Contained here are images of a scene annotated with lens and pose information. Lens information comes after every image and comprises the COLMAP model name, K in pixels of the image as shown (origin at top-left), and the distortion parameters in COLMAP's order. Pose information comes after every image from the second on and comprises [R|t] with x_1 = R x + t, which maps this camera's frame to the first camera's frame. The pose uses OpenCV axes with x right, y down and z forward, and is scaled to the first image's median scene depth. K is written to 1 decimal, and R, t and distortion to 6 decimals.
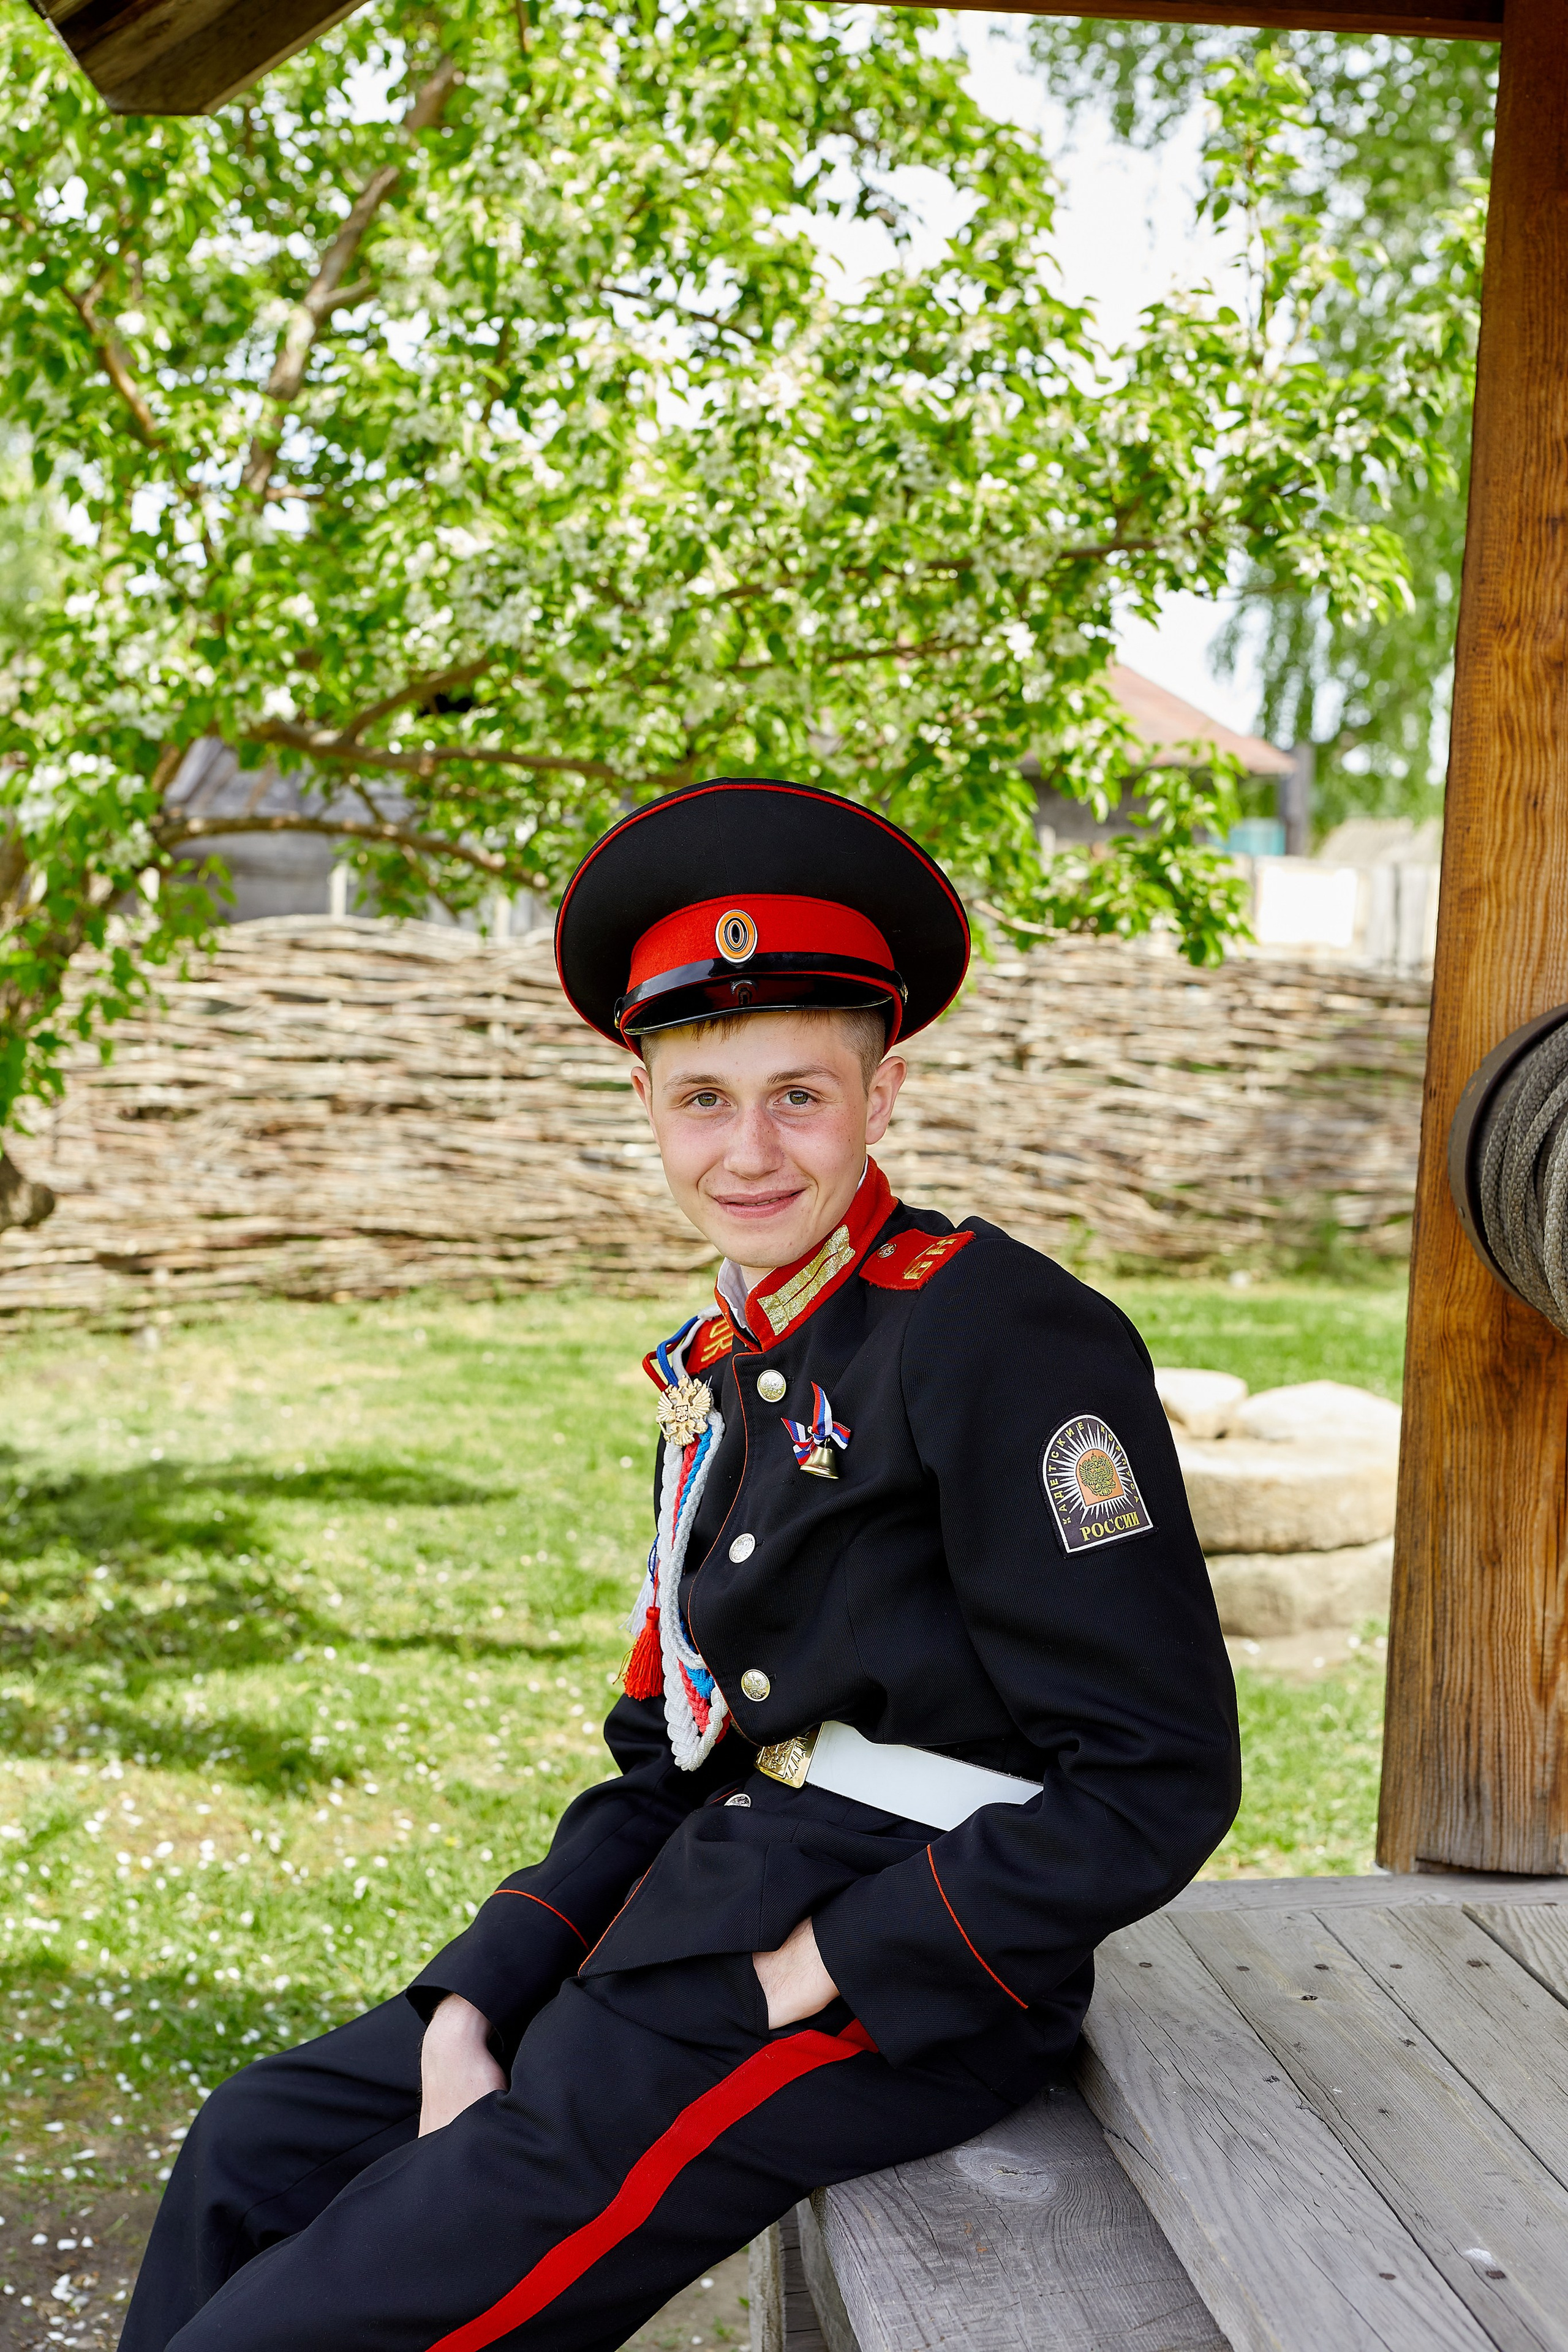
lens RADIAL K [[3306.0, 0, 773.3], [0, 3306.0, 1166.2], [0, 0, 1]] dist [-0.004833, 0.127215]
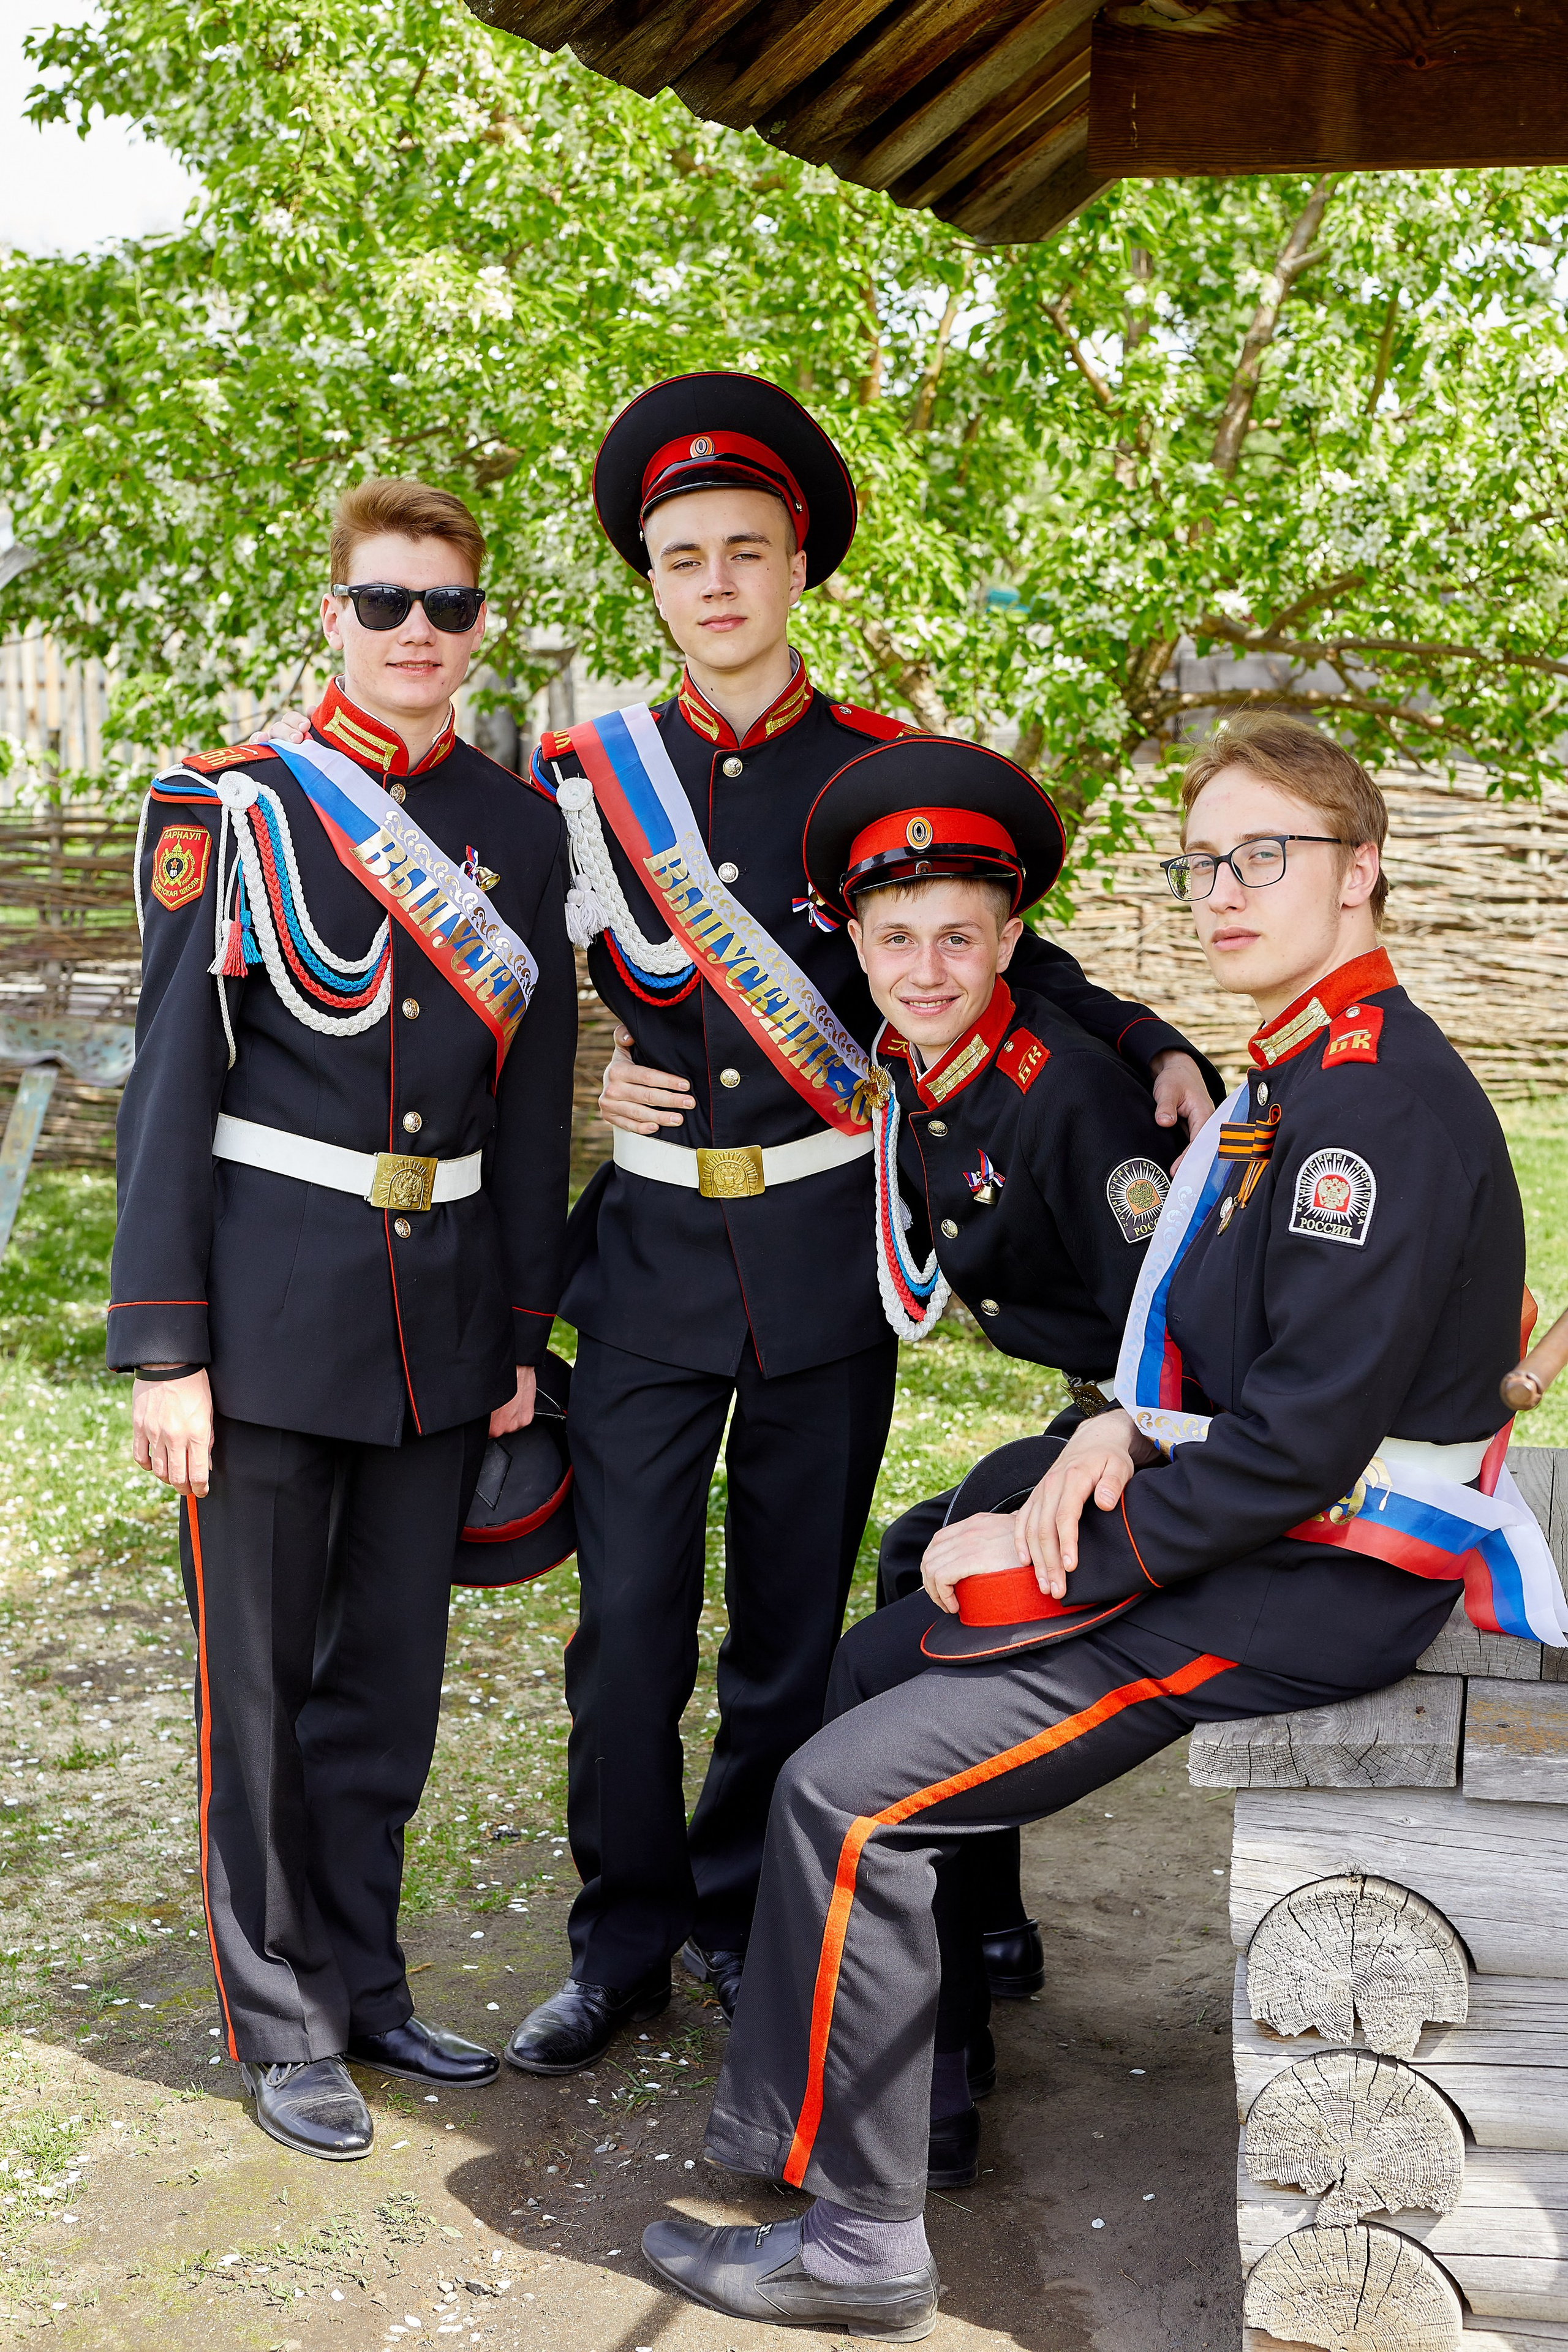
lens RADIAL K [[3306.0, 0, 773.3], [0, 3306.0, 1166.2], [0, 0, 1]] dist [-0.004833, 0.127215]
pose [[0.931678, 0.024322, -0.362470, 0.160790], [-0.004801, 0.998494, 0.054657, 0.005701], [0.363254, -0.049183, 0.930391, -0.261003]]
